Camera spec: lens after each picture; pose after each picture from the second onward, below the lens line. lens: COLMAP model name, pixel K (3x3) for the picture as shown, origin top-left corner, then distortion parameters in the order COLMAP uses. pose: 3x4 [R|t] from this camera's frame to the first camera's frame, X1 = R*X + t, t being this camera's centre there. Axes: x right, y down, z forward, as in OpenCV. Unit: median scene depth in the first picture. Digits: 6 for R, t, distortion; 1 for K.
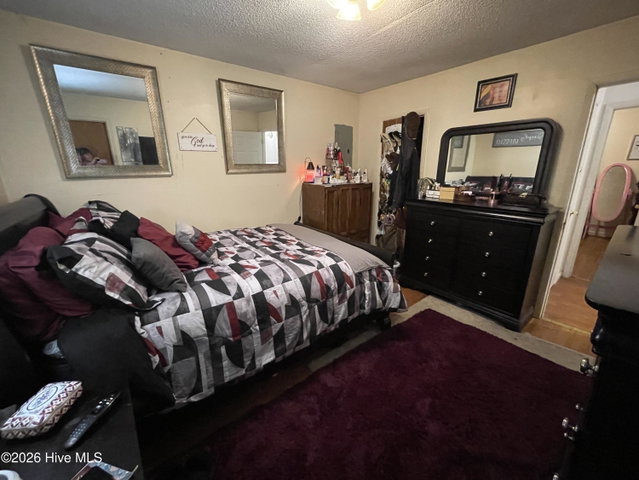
lens RADIAL K [[259.4, 0, 320.1], [0, 259.4, 239.0], [0, 0, 1]] dist [-0.003376, 0.000102]
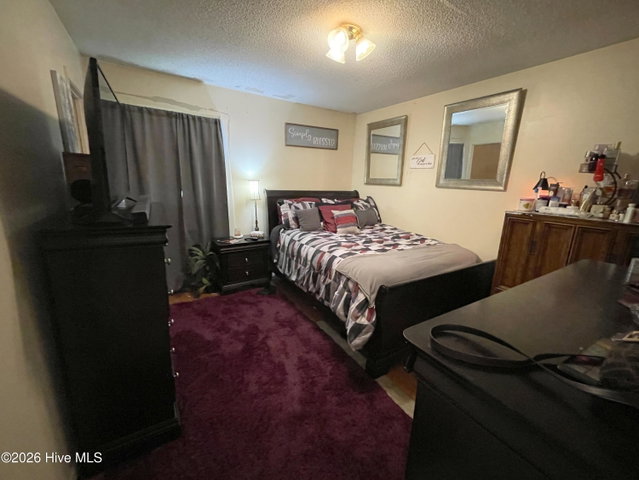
lens RADIAL K [[259.4, 0, 319.4], [0, 259.4, 236.9], [0, 0, 1]] dist [-0.003376, 0.000102]
pose [[-0.104355, 0.227552, -0.968158, 1.327755], [-0.295735, 0.922339, 0.248659, -0.290842], [0.949553, 0.312267, -0.028956, 0.987787]]
